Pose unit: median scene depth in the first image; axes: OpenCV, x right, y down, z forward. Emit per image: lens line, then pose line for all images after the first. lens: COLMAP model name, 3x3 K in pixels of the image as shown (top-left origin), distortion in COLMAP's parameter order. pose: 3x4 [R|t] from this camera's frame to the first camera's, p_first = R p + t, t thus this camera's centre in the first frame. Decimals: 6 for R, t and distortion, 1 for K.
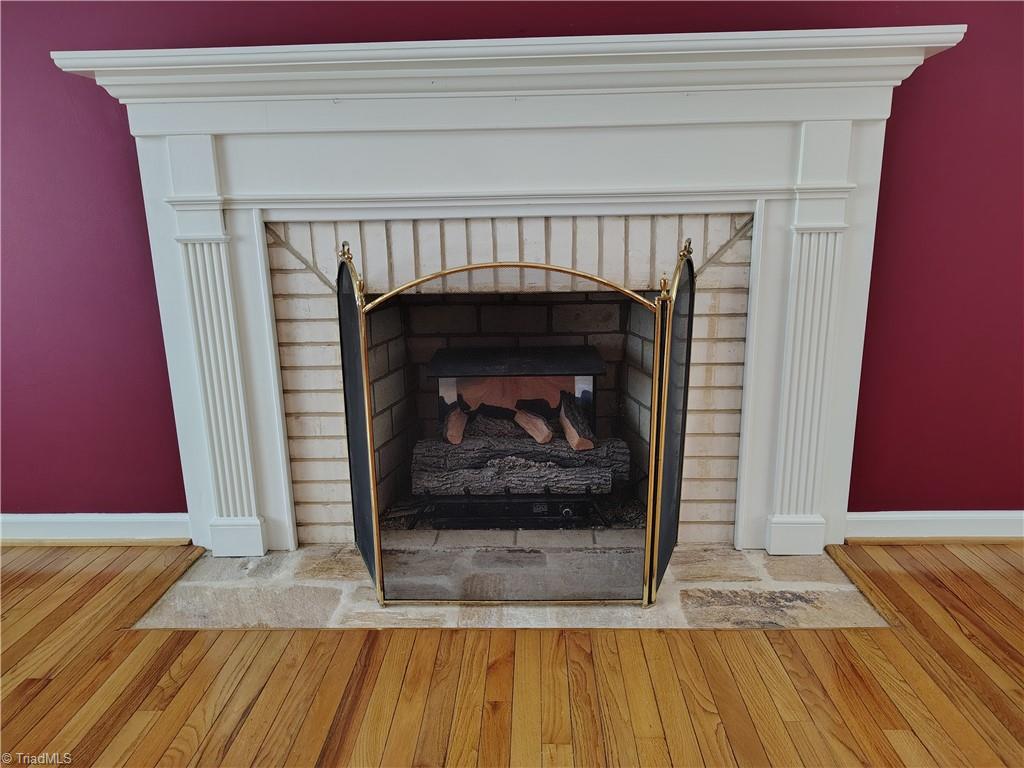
lens RADIAL K [[700.6, 0, 511.4], [0, 700.6, 386.3], [0, 0, 1]] dist [0.023190, -0.026080]
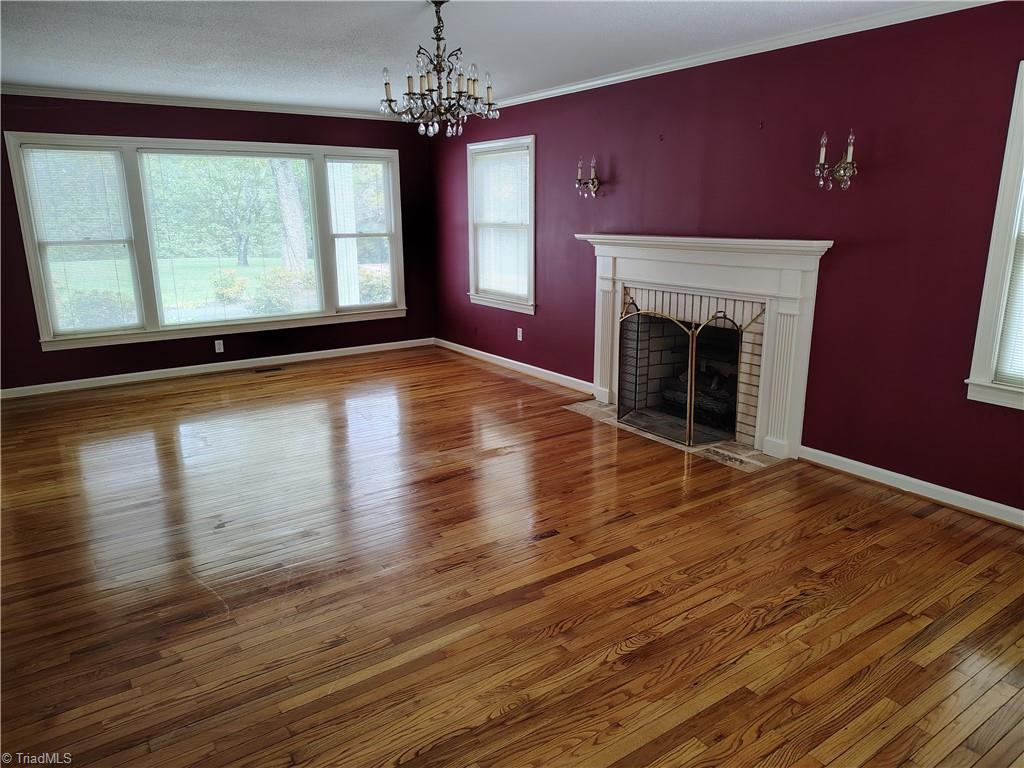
lens RADIAL K [[700.6, 0, 513.8], [0, 700.6, 383.8], [0, 0, 1]] dist [0.023190, -0.026080]
pose [[0.590460, 0.205518, -0.780461, 1.726441], [-0.193900, 0.974834, 0.110007, -0.075123], [0.783428, 0.086377, 0.615451, -1.099969]]
